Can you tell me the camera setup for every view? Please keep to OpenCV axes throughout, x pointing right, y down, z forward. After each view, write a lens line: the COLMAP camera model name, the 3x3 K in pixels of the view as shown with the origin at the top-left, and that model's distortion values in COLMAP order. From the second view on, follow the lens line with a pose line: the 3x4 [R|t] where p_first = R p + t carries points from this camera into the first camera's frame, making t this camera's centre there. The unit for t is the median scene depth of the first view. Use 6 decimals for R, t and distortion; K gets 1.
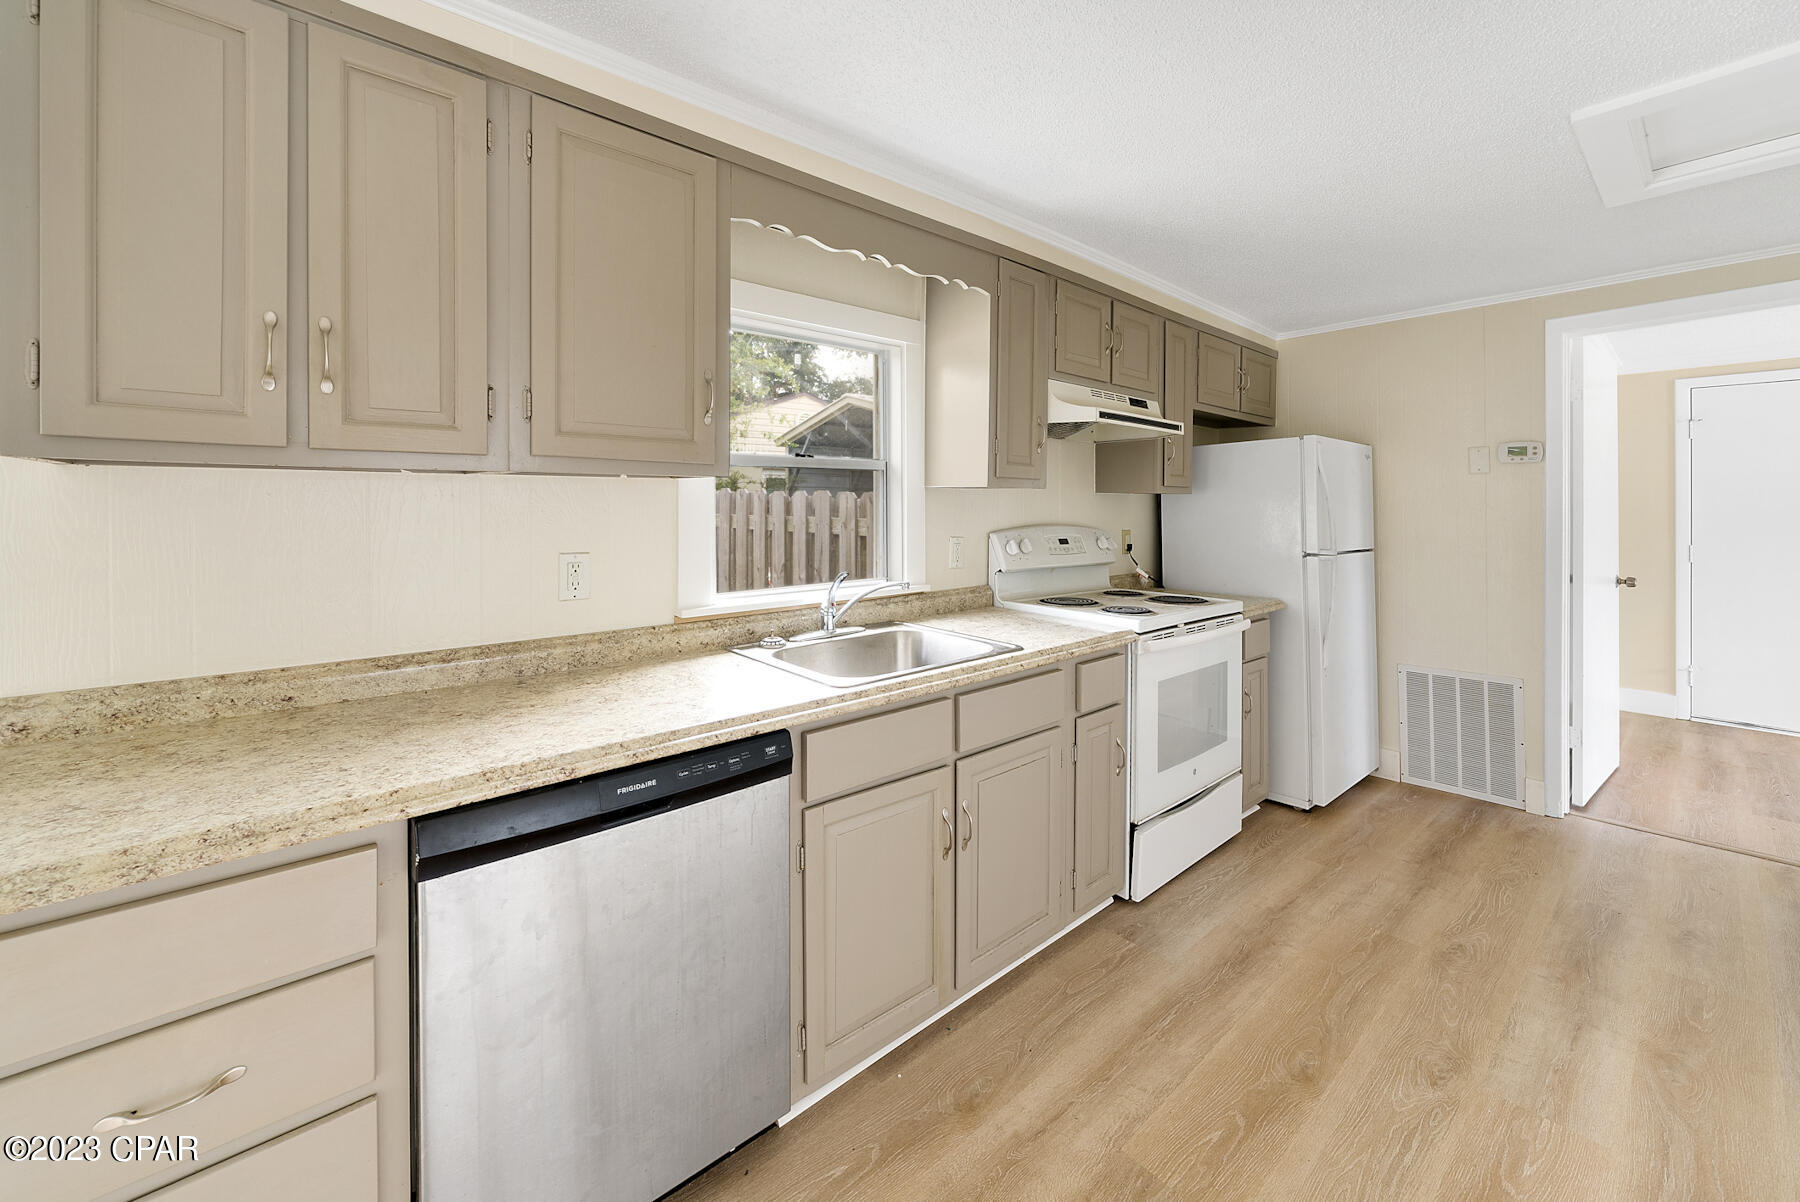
lens RADIAL K [[705.8, 0, 918.8], [0, 705.8, 504.7], [0, 0, 1]] dist [-0.003739, -0.000255]
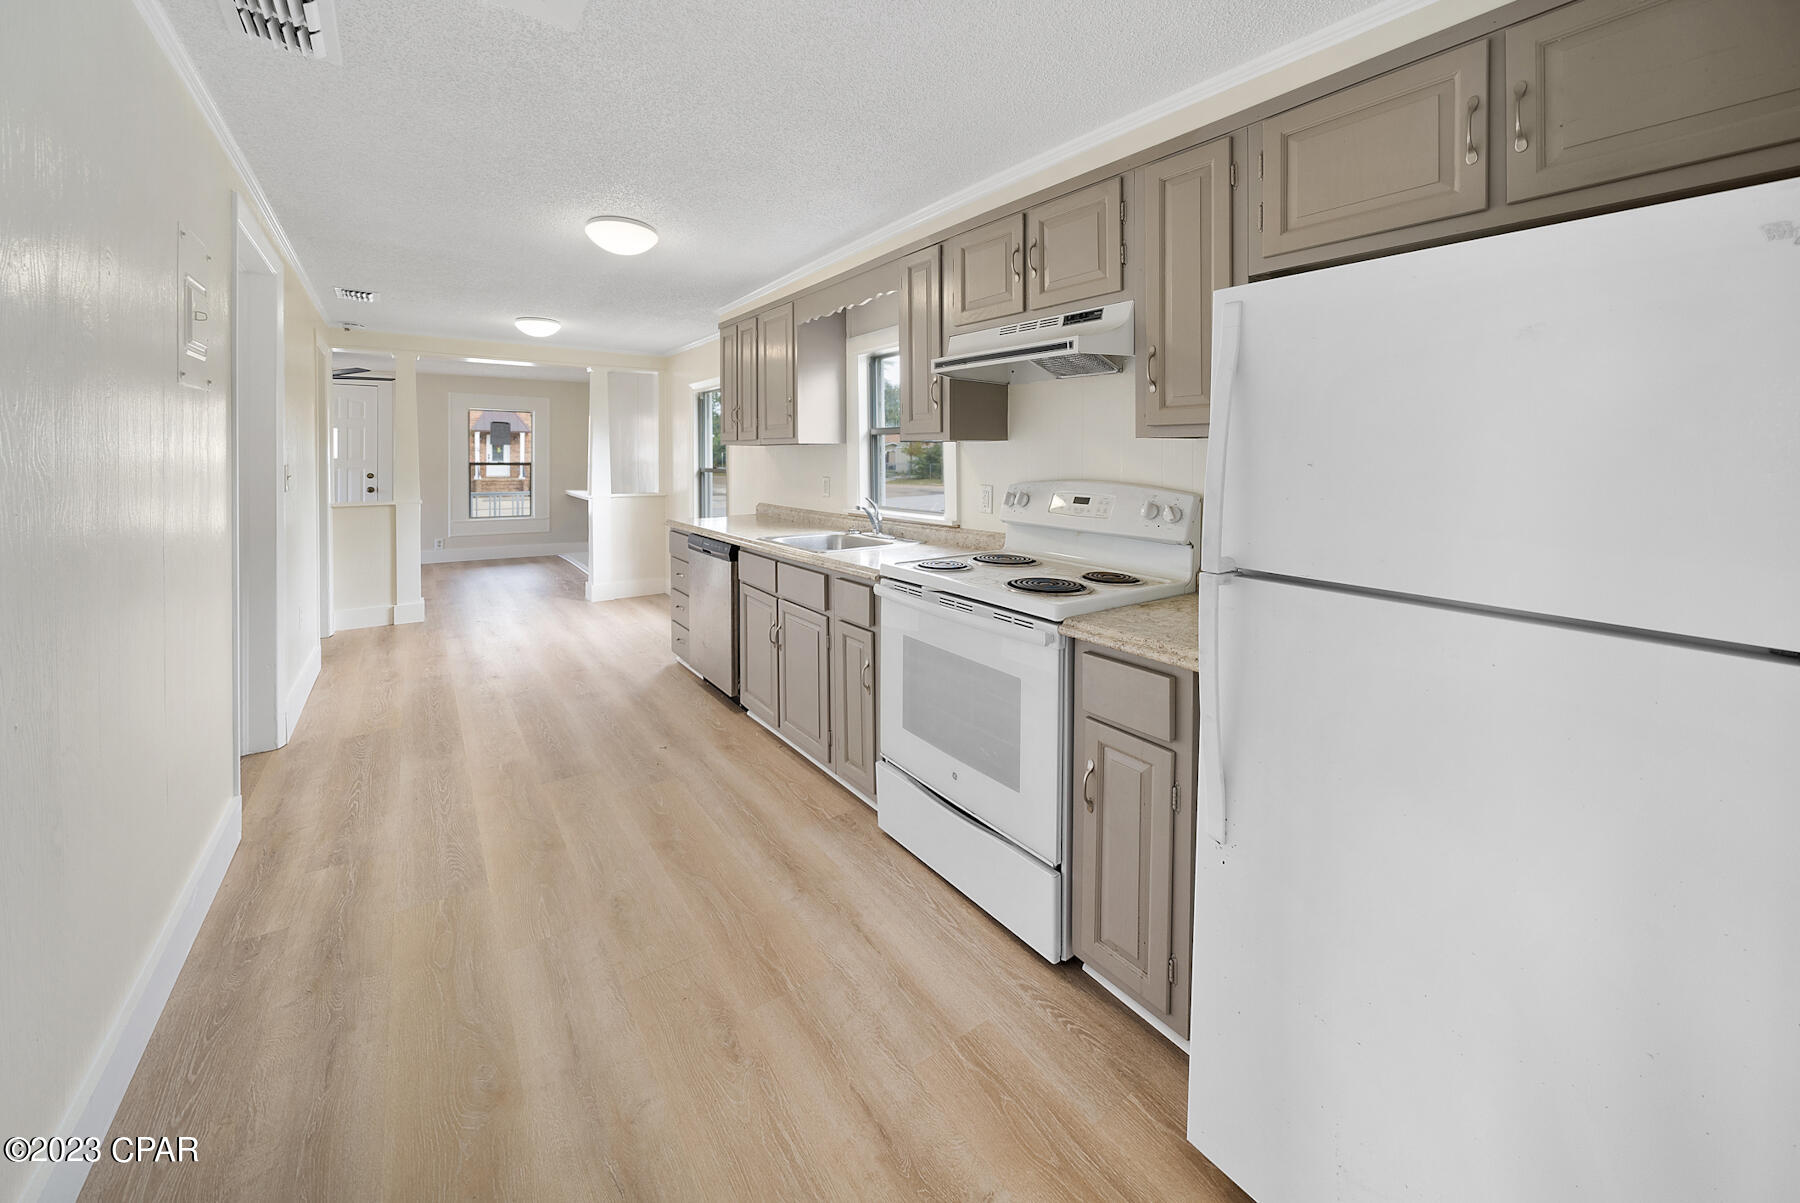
lens RADIAL K [[650.4, 0, 898.1], [0, 650.4, 468.6], [0, 0, 1]] dist [-0.016307, -0.000457]
pose [[-0.086516, 0.010256, -0.996198, 1.357080], [-0.011212, 0.999874, 0.011268, 0.011447], [0.996187, 0.012144, -0.086390, 1.174147]]
